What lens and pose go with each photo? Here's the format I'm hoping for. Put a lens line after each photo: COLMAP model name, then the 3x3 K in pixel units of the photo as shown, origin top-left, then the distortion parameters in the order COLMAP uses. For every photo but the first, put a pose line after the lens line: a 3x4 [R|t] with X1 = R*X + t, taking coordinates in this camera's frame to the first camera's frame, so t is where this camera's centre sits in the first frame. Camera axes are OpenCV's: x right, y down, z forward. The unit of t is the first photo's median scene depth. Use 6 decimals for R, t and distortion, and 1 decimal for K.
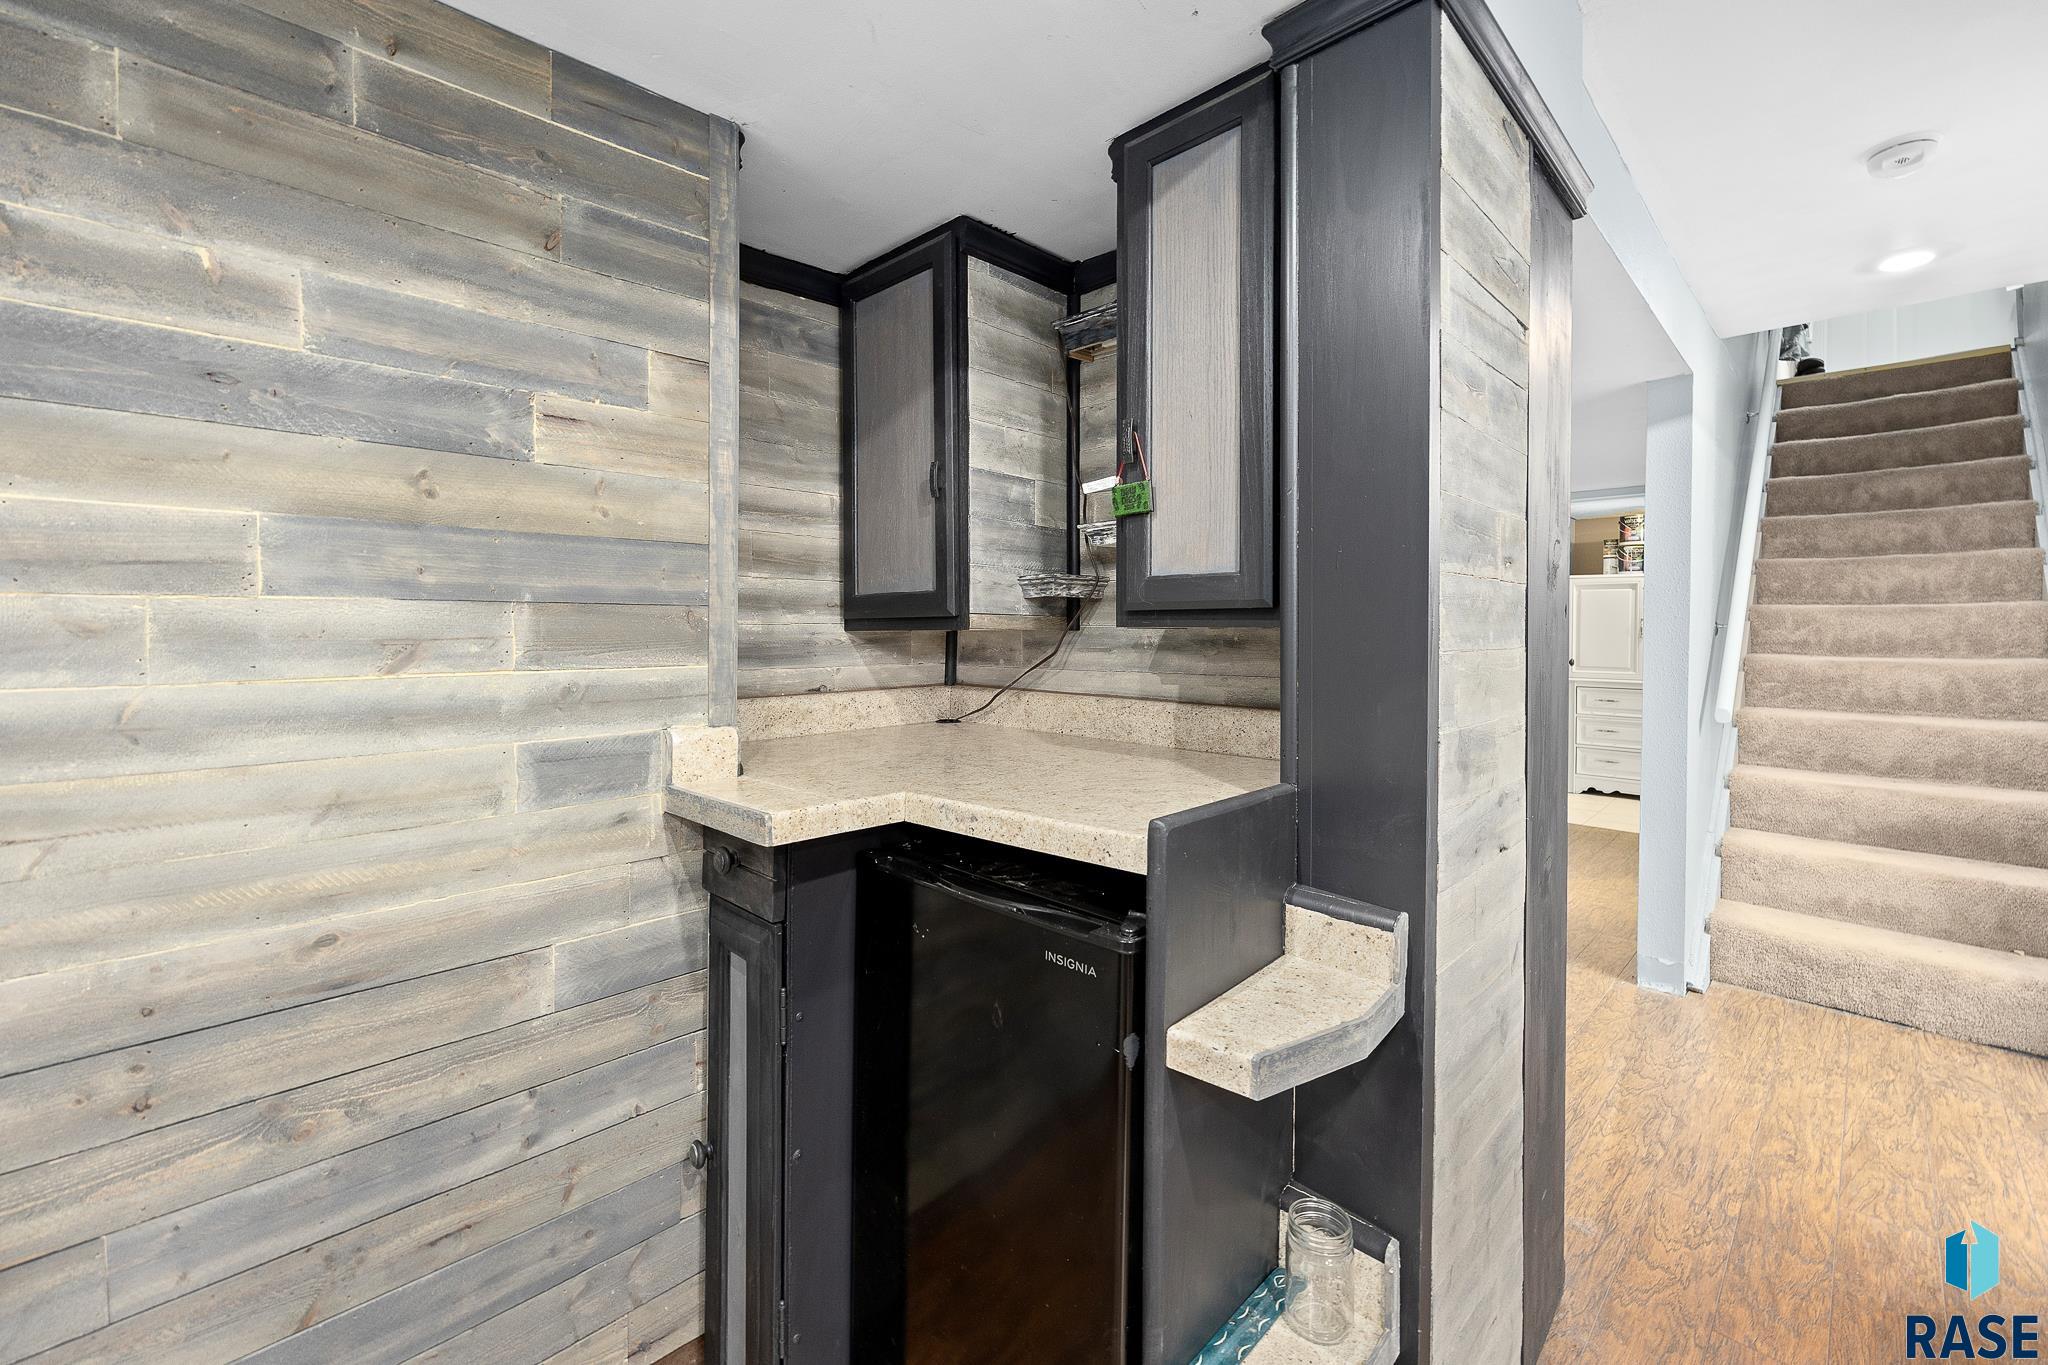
lens RADIAL K [[854.4, 0, 1034.3], [0, 854.4, 630.0], [0, 0, 1]] dist [-0.001791, -0.000380]
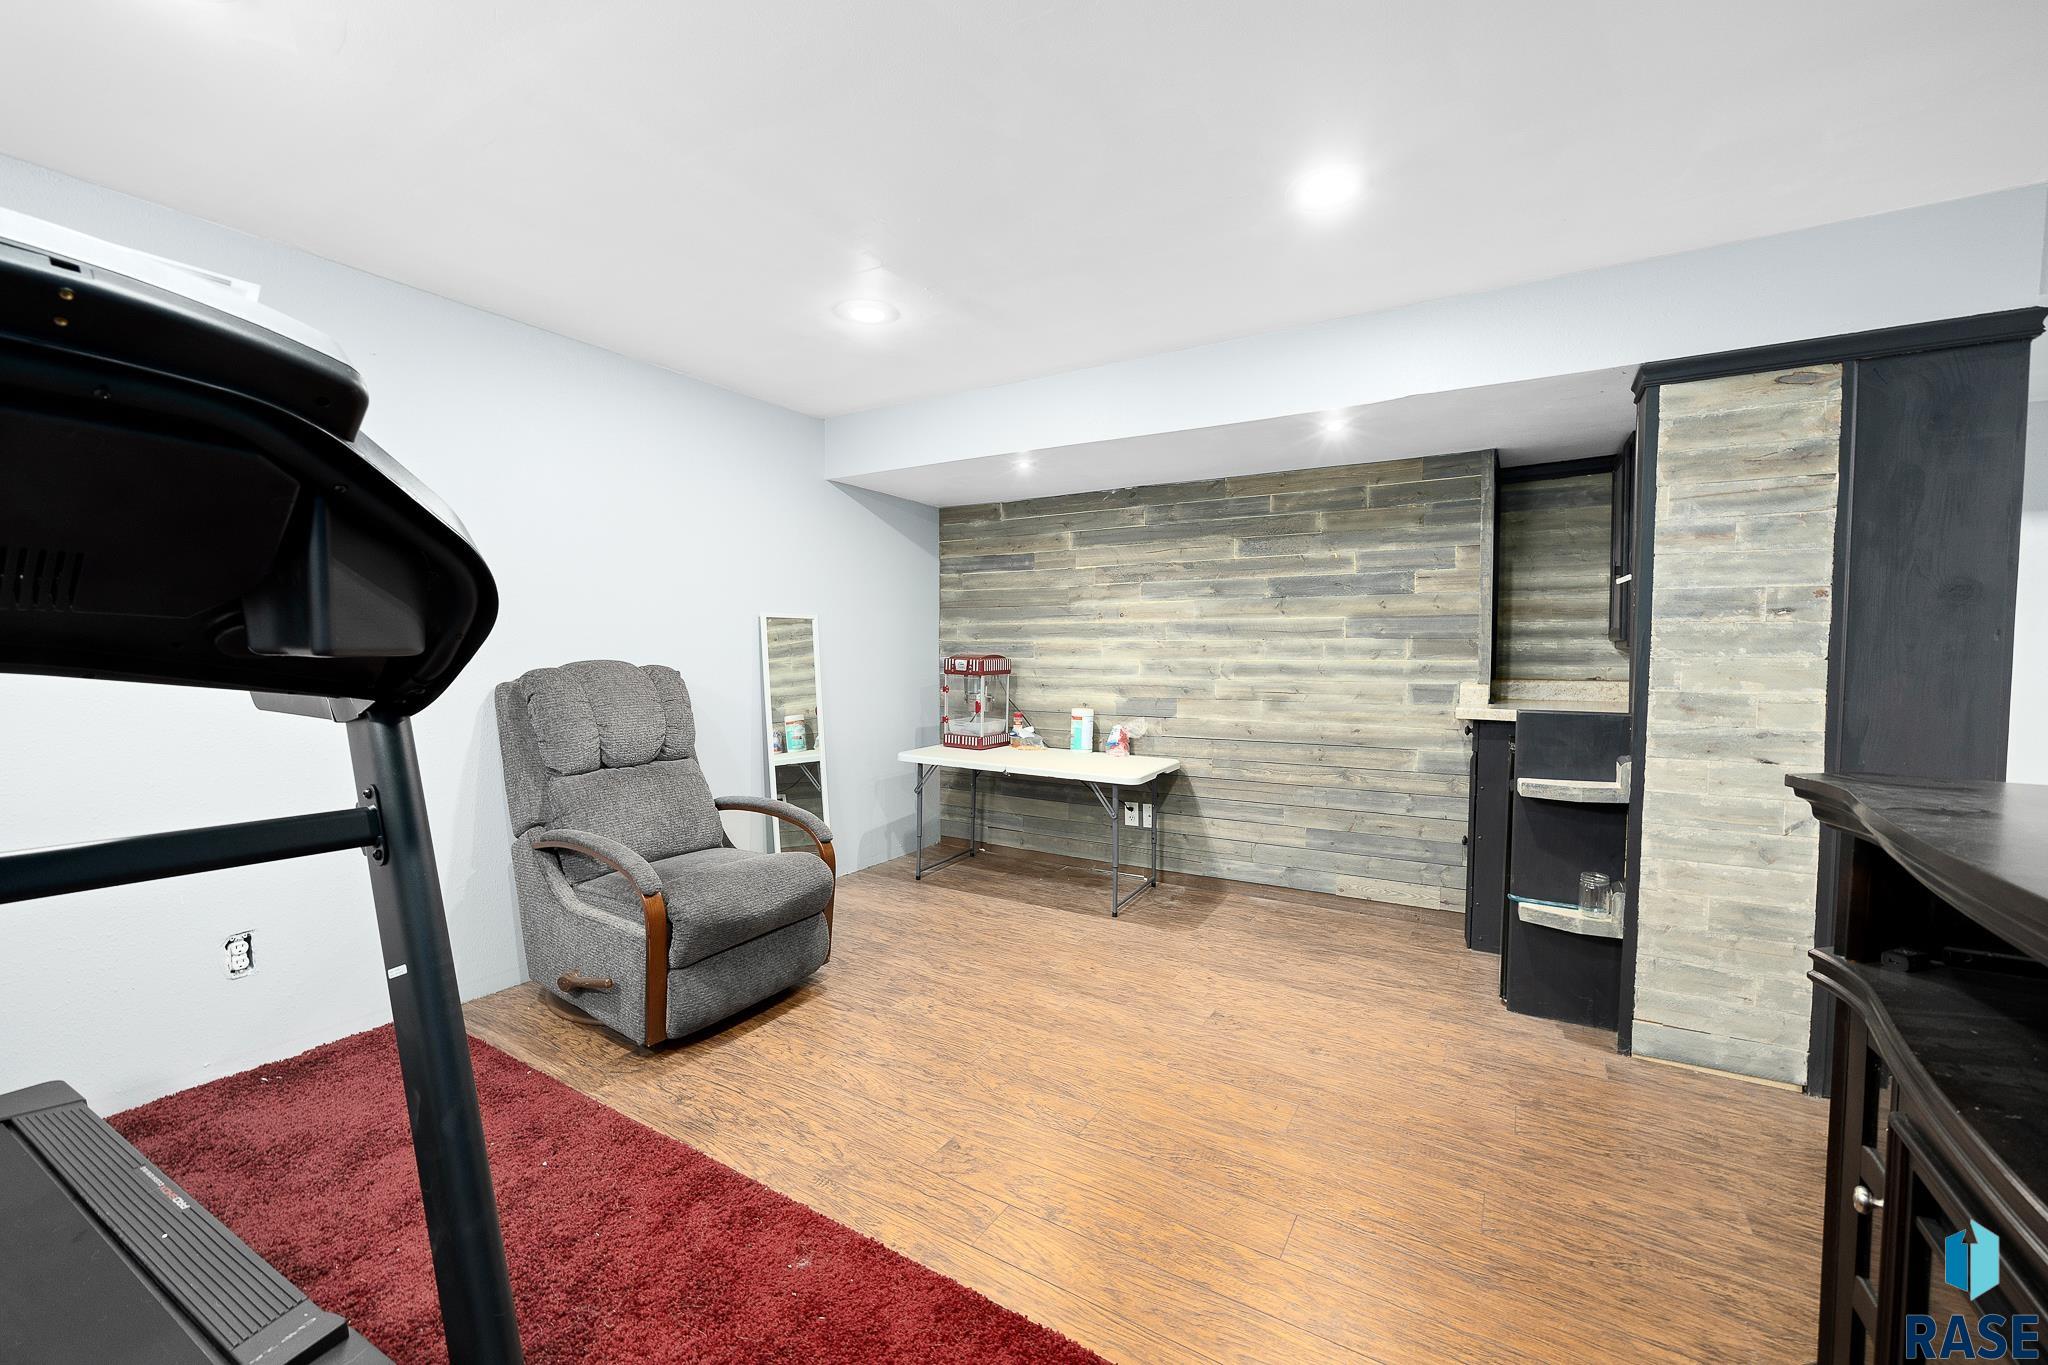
lens RADIAL K [[848.5, 0, 1015.9], [0, 848.5, 699.3], [0, 0, 1]] dist [-0.003853, -0.000328]
pose [[0.227427, 0.059826, -0.971956, 1.971369], [-0.001336, 0.998129, 0.061125, 0.002493], [0.973794, -0.012603, 0.227081, -1.049951]]
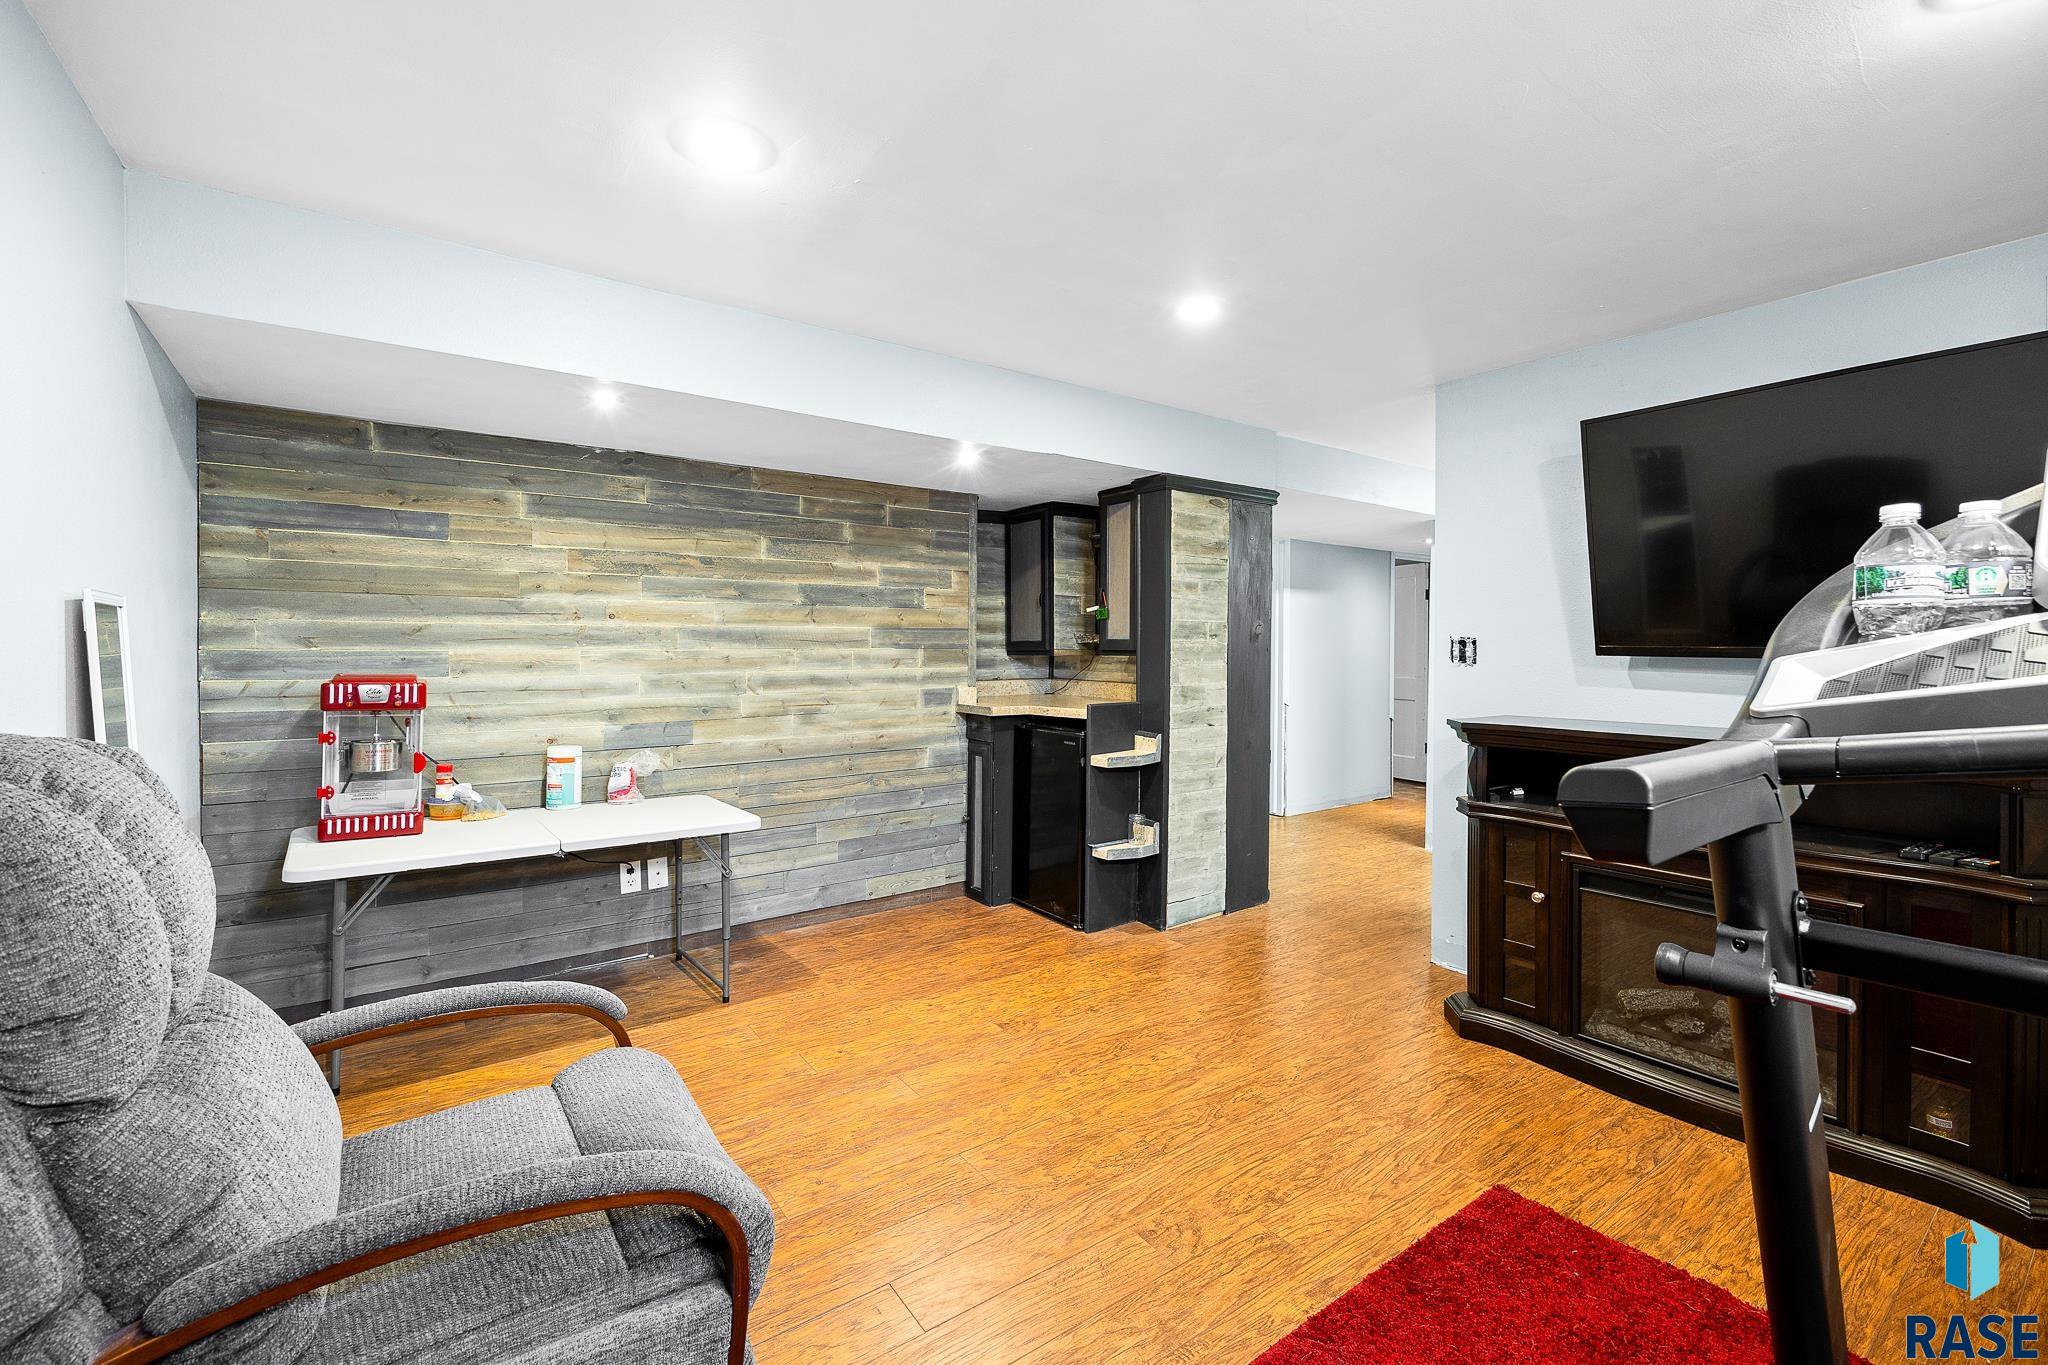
lens RADIAL K [[875.7, 0, 1056.7], [0, 875.7, 668.9], [0, 0, 1]] dist [-0.001875, -0.000112]
pose [[0.991177, 0.005967, -0.132408, 0.398459], [-0.002408, 0.999632, 0.027025, -0.043413], [0.132521, -0.026468, 0.990827, -2.317452]]
